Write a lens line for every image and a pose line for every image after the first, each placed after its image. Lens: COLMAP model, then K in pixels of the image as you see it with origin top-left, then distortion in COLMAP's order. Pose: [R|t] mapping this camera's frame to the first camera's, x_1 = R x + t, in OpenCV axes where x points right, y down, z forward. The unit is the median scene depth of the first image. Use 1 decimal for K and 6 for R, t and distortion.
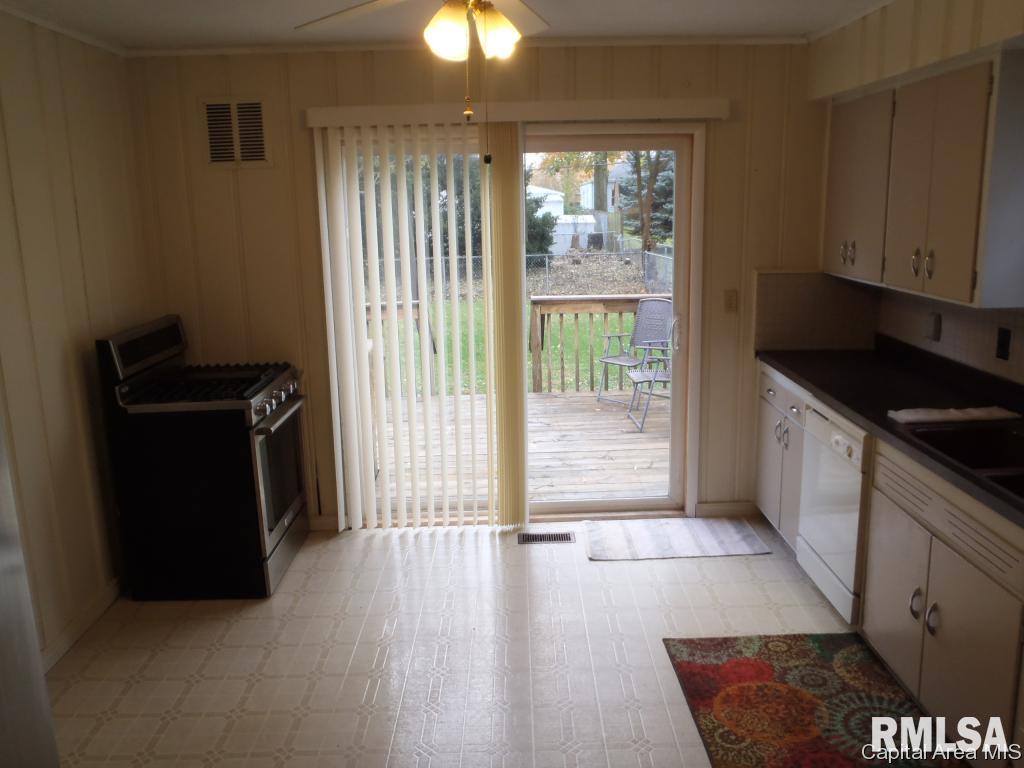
lens RADIAL K [[849.1, 0, 516.3], [0, 849.1, 387.4], [0, 0, 1]] dist [-0.033763, 0.017238]
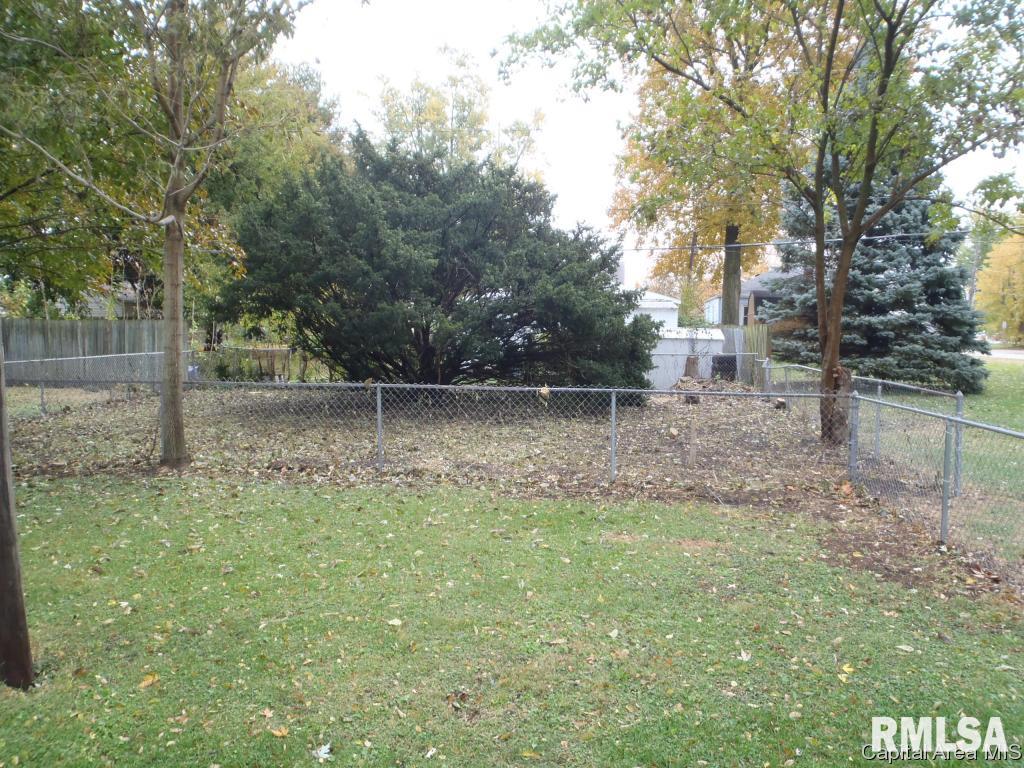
lens RADIAL K [[849.1, 0, 510.6], [0, 849.1, 388.2], [0, 0, 1]] dist [-0.033763, 0.017238]
pose [[0.987859, 0.049699, -0.147189, 0.251691], [-0.070007, 0.988208, -0.136176, -0.510980], [0.138685, 0.144827, 0.979690, 3.075137]]
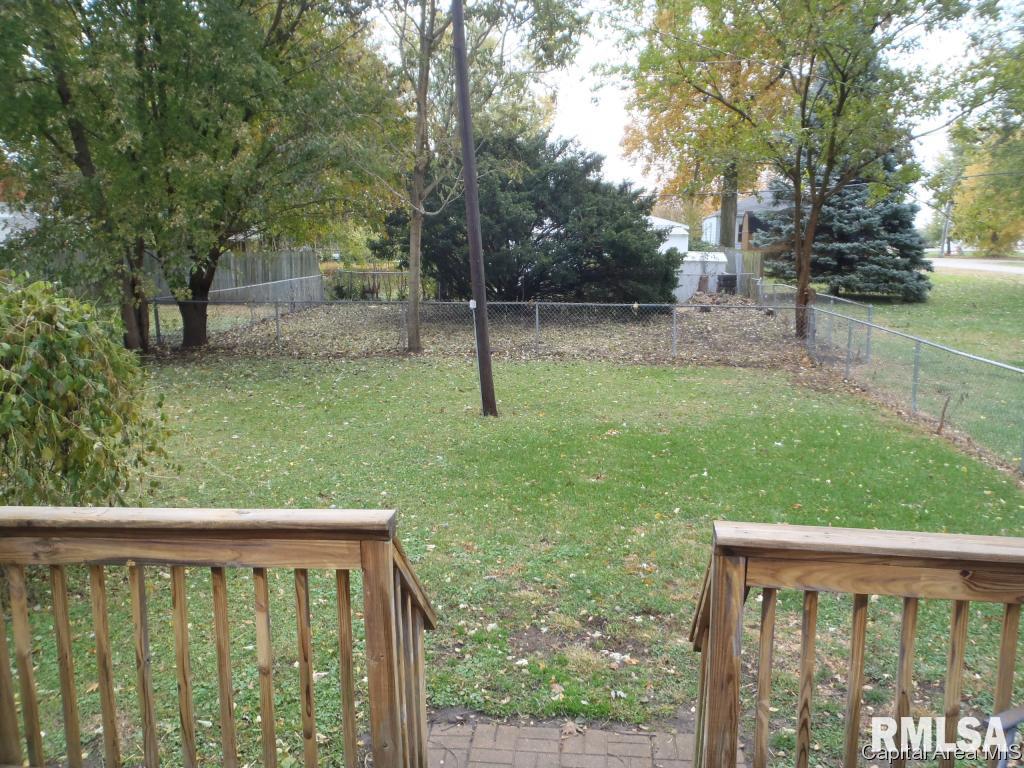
lens RADIAL K [[849.1, 0, 510.4], [0, 849.1, 383.3], [0, 0, 1]] dist [-0.033763, 0.017238]
pose [[0.990142, 0.053606, -0.129405, -0.038623], [-0.058769, 0.997608, -0.036408, -0.280727], [0.127144, 0.043654, 0.990923, 1.330754]]
